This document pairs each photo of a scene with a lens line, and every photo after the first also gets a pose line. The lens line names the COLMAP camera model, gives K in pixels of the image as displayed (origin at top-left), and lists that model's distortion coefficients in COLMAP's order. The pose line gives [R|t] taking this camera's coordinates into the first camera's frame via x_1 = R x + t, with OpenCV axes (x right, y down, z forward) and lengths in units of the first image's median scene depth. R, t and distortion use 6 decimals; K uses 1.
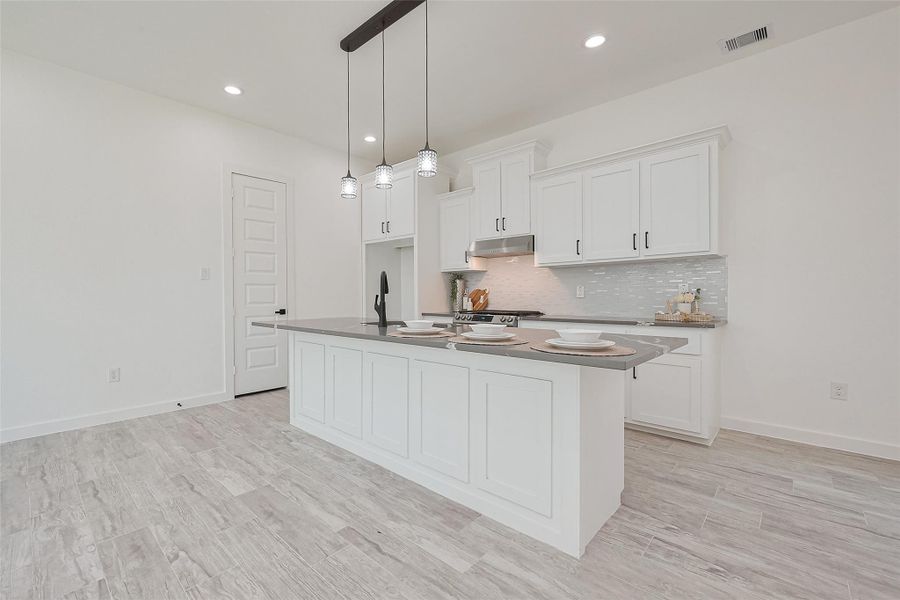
lens RADIAL K [[389.8, 0, 456.8], [0, 389.8, 300.8], [0, 0, 1]] dist [0.014950, -0.004332]
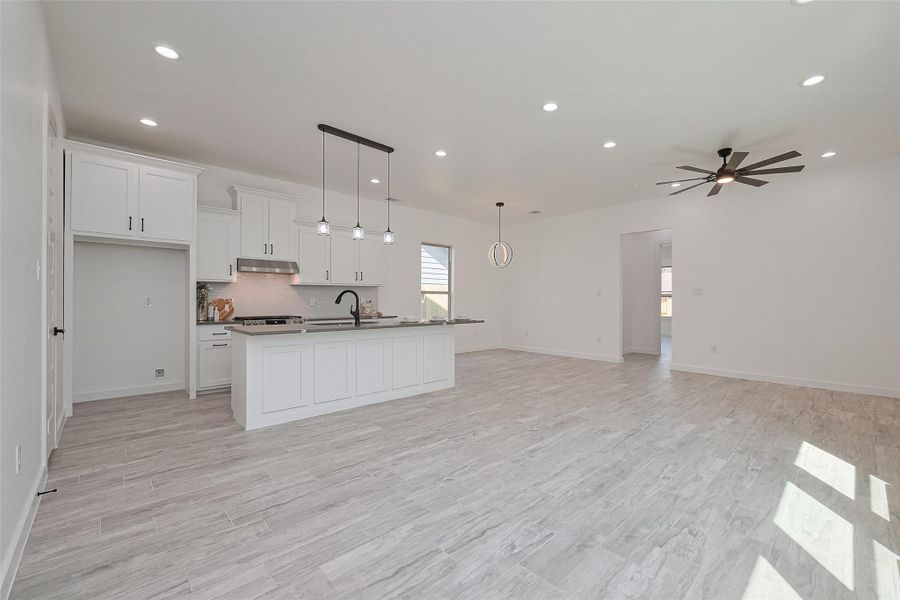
lens RADIAL K [[368.9, 0, 458.4], [0, 368.9, 298.4], [0, 0, 1]] dist [0.004964, -0.000639]
pose [[0.067200, 0.010475, 0.997685, -1.655419], [0.011761, 0.999867, -0.011290, -0.019158], [-0.997670, 0.012492, 0.067068, 0.455488]]
